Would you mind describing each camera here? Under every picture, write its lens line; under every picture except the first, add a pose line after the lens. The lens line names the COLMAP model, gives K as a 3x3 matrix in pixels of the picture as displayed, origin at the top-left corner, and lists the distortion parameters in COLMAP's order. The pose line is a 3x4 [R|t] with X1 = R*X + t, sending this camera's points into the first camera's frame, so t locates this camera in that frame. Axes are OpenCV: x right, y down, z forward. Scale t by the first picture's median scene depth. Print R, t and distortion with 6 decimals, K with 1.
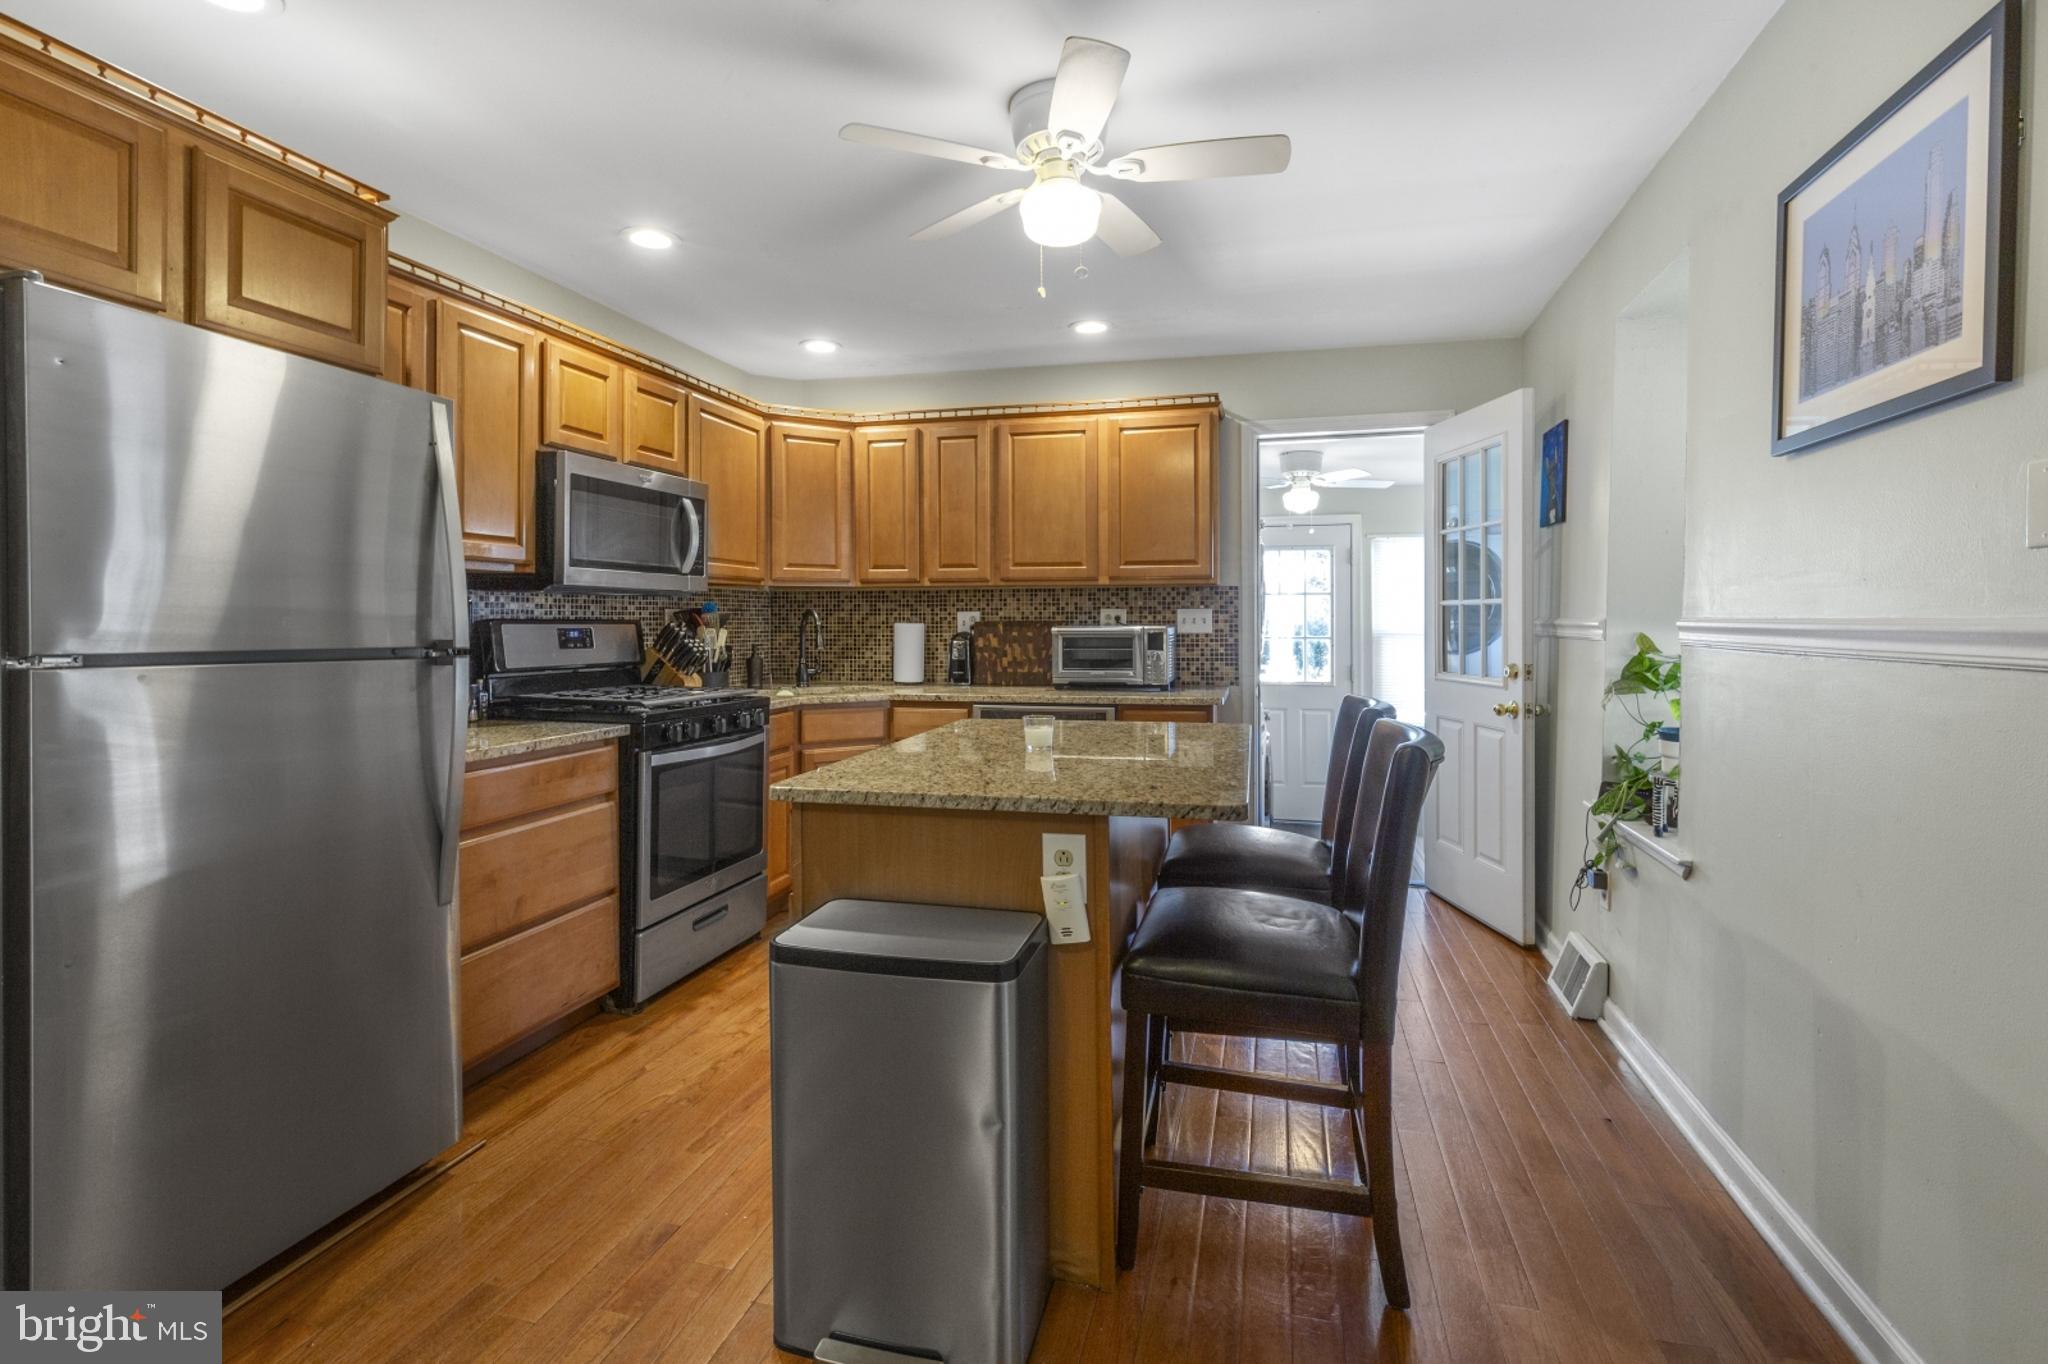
lens RADIAL K [[956.9, 0, 1015.4], [0, 956.9, 615.7], [0, 0, 1]] dist [0.000213, -0.000474]
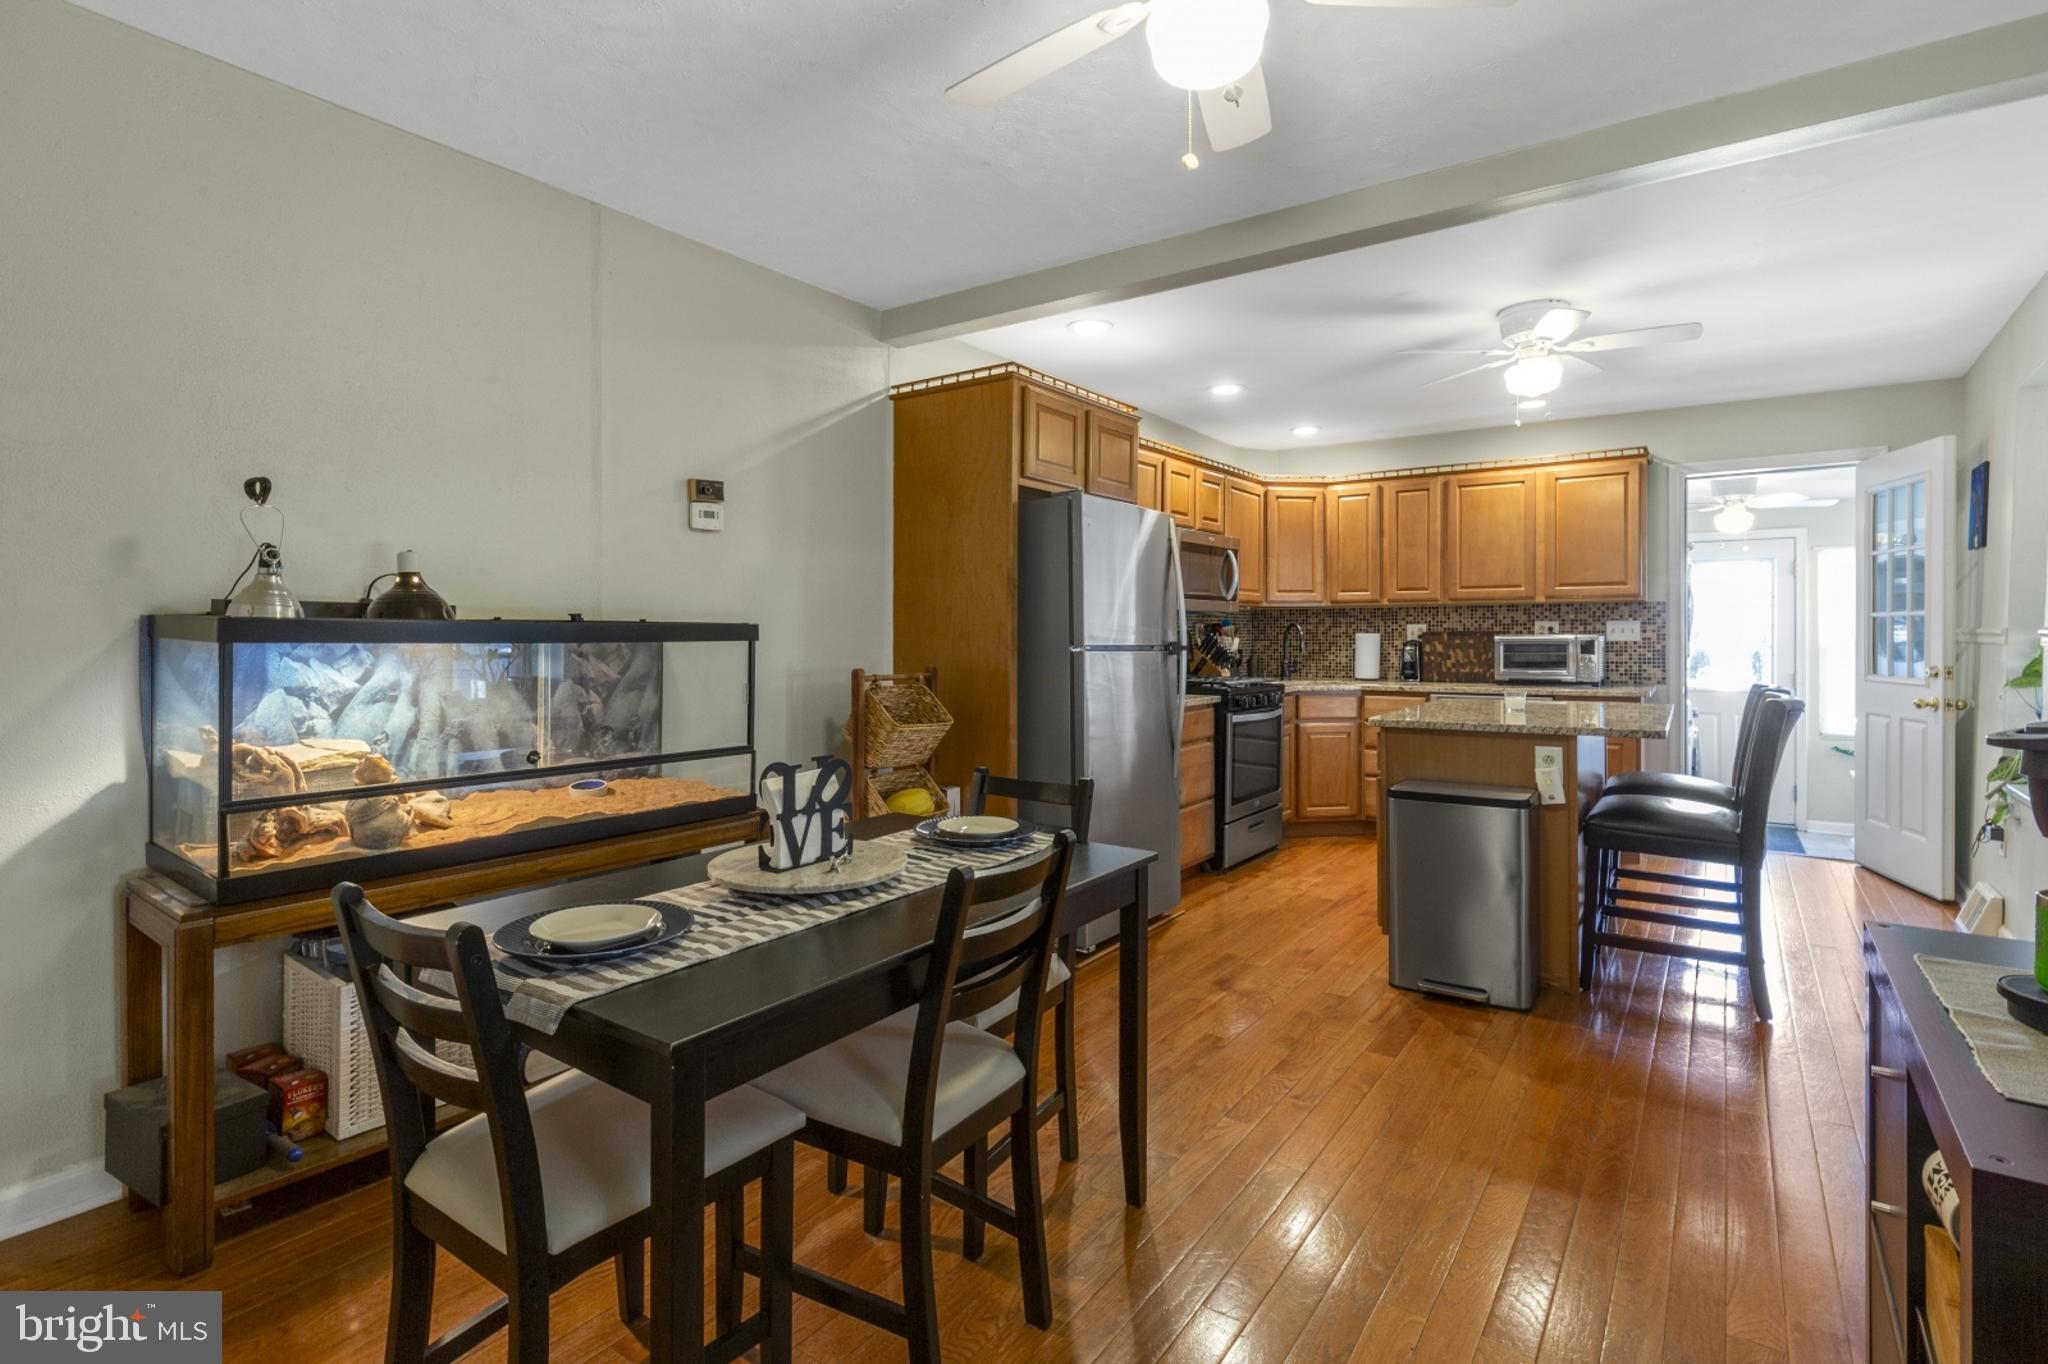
lens RADIAL K [[980.9, 0, 999.7], [0, 980.9, 643.2], [0, 0, 1]] dist [0.001216, -0.001646]
pose [[0.931699, 0.001744, -0.363226, -0.100207], [0.004186, 0.999870, 0.015539, -0.001635], [0.363206, -0.015998, 0.931571, -0.459130]]
